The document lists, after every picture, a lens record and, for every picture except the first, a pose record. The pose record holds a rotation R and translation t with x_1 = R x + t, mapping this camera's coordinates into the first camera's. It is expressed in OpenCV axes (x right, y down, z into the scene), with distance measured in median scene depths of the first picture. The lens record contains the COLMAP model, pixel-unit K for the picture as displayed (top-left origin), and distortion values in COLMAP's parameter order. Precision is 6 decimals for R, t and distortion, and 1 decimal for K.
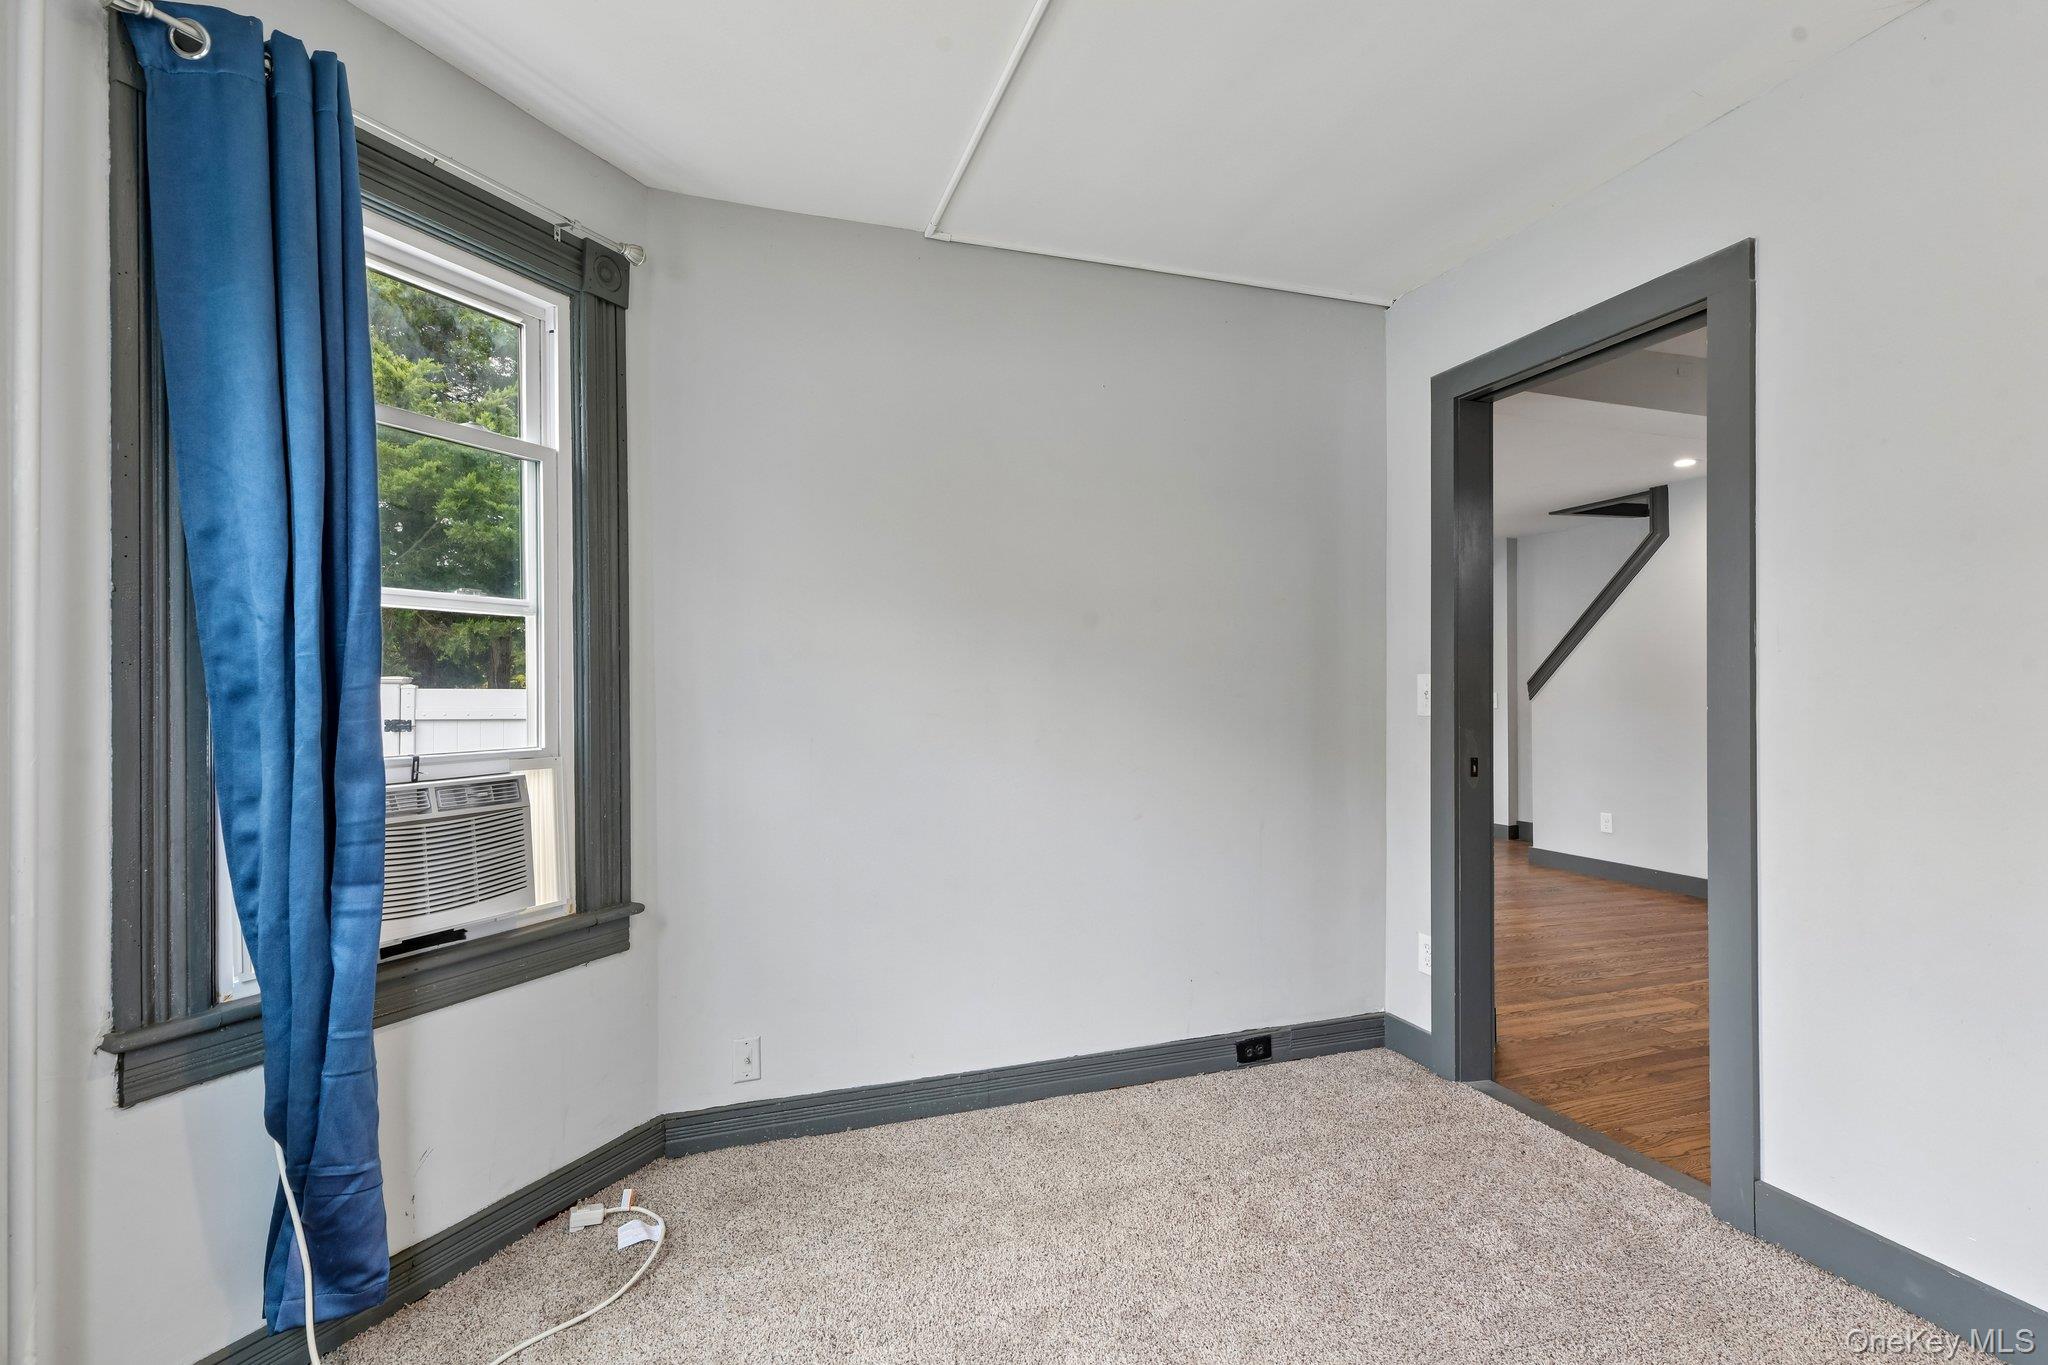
lens RADIAL K [[924.9, 0, 1026.8], [0, 924.9, 694.0], [0, 0, 1]] dist [0.004953, -0.001472]
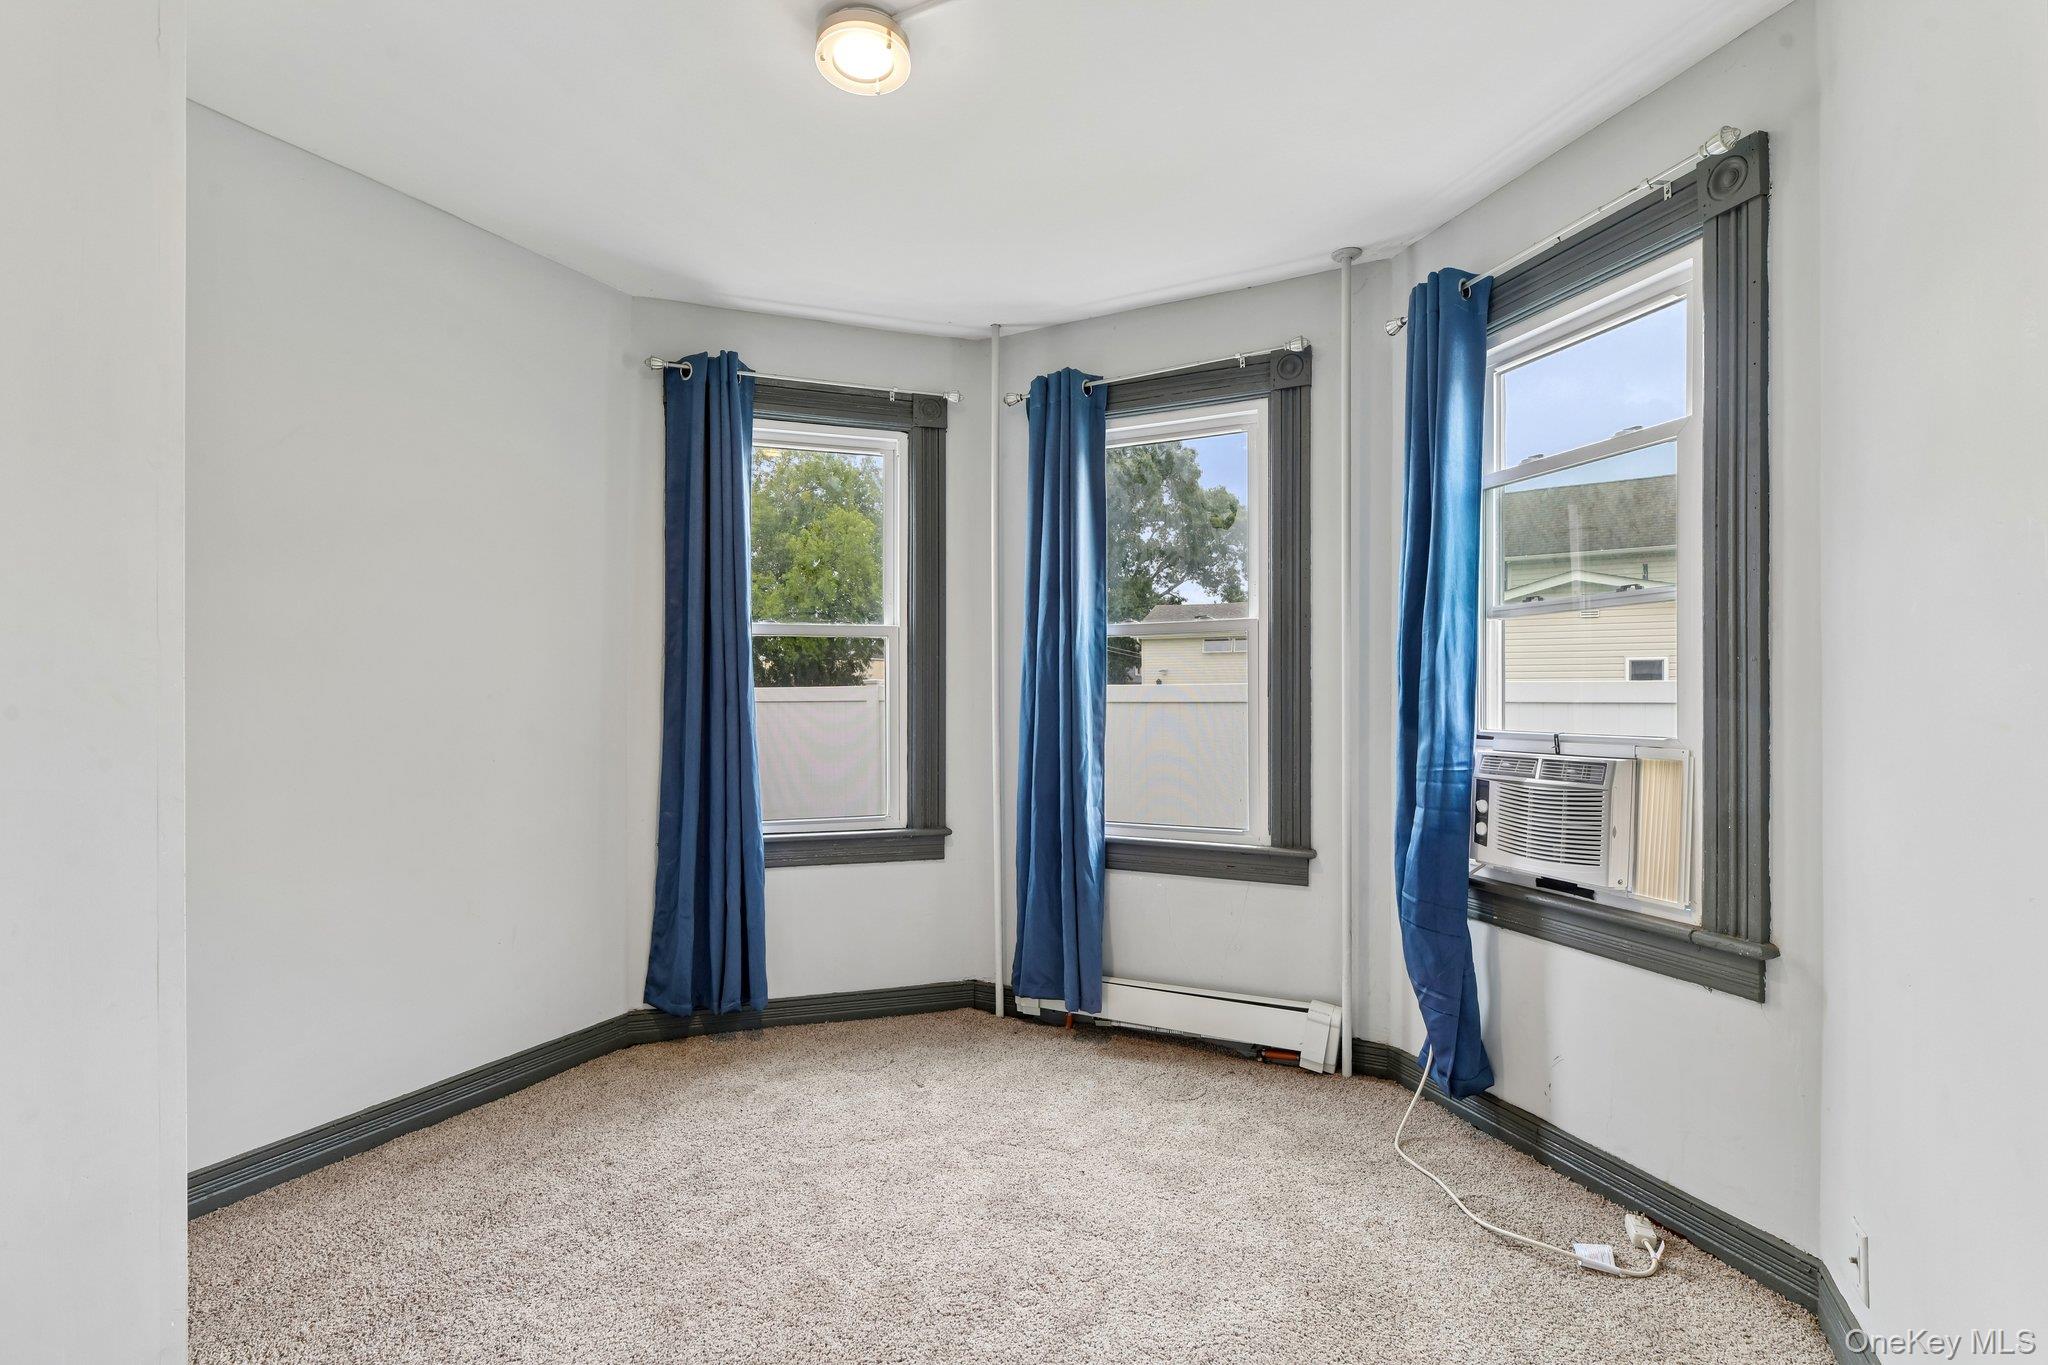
lens RADIAL K [[954.3, 0, 1025.6], [0, 954.3, 682.8], [0, 0, 1]] dist [-0.001472, -0.001995]
pose [[-0.709090, 0.008775, -0.705064, 0.671868], [0.012018, 0.999928, 0.000359, -0.008342], [0.705016, -0.008219, -0.709144, 1.286166]]
